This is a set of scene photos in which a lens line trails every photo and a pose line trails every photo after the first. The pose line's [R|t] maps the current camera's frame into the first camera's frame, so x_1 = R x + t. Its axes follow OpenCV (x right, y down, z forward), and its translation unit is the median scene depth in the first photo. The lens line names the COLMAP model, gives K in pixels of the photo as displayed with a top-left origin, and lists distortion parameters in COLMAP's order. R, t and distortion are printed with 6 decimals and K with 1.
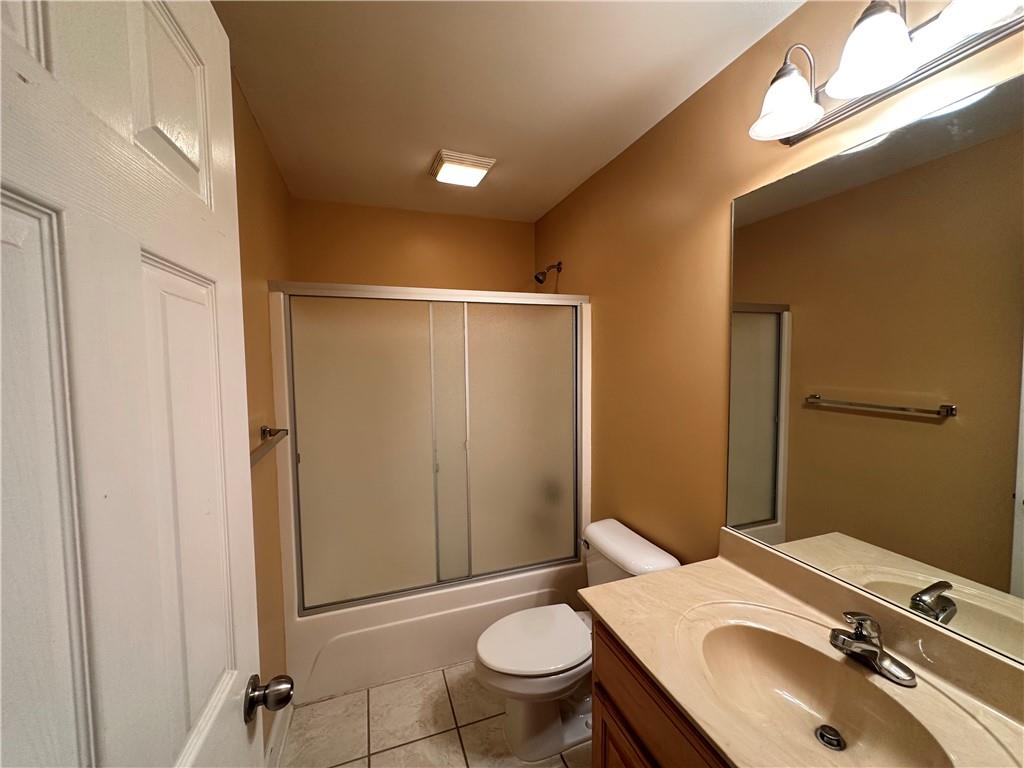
lens RADIAL K [[407.4, 0, 517.1], [0, 407.4, 380.7], [0, 0, 1]] dist [-0.008194, 0.000393]
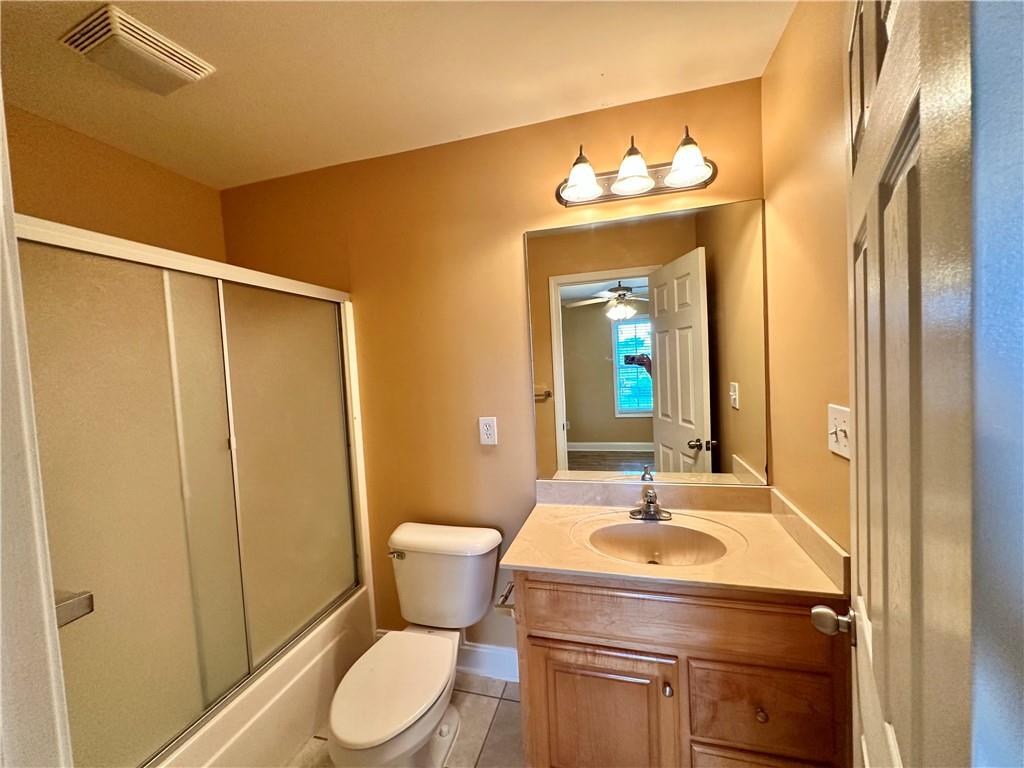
lens RADIAL K [[407.4, 0, 512.8], [0, 407.4, 380.4], [0, 0, 1]] dist [-0.008194, 0.000393]
pose [[0.575113, -0.047374, 0.816701, -0.400262], [0.089982, 0.995928, -0.005594, 0.029090], [-0.813110, 0.076706, 0.577033, 0.196083]]
